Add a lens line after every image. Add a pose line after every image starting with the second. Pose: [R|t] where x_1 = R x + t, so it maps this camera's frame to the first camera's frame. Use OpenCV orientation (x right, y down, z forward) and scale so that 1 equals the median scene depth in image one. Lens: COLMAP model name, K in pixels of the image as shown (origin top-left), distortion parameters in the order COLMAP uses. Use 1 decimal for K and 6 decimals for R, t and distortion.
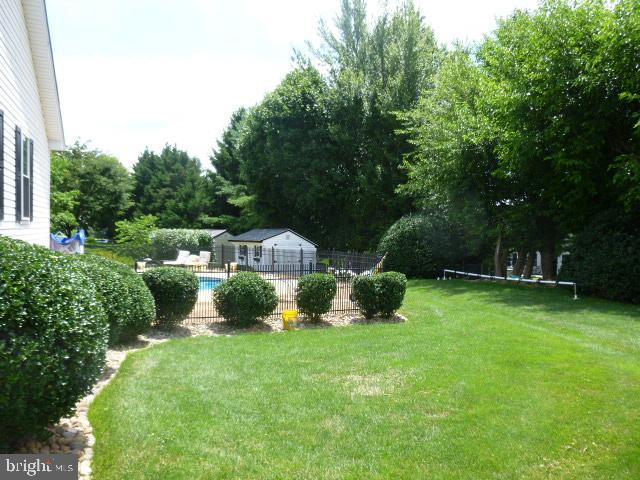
lens RADIAL K [[492.4, 0, 320.0], [0, 492.4, 240.0], [0, 0, 1]] dist [-0.078748, 0.079506]
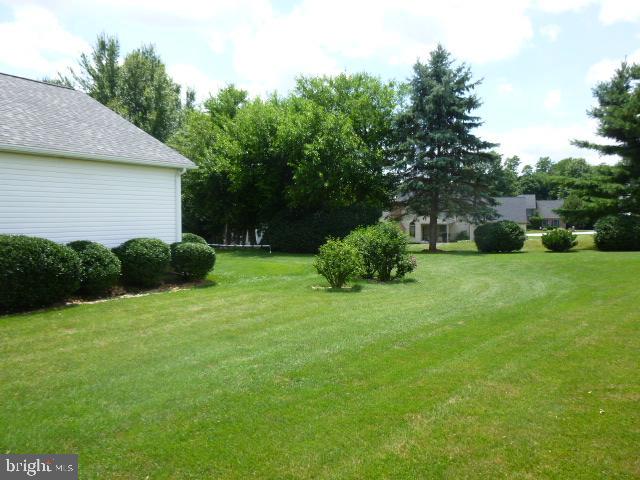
lens RADIAL K [[492.4, 0, 320.0], [0, 492.4, 240.0], [0, 0, 1]] dist [-0.078748, 0.079506]
pose [[0.803741, -0.044260, 0.593330, -0.483065], [0.015174, 0.998430, 0.053924, -0.038891], [-0.594785, -0.034338, 0.803151, -0.723776]]
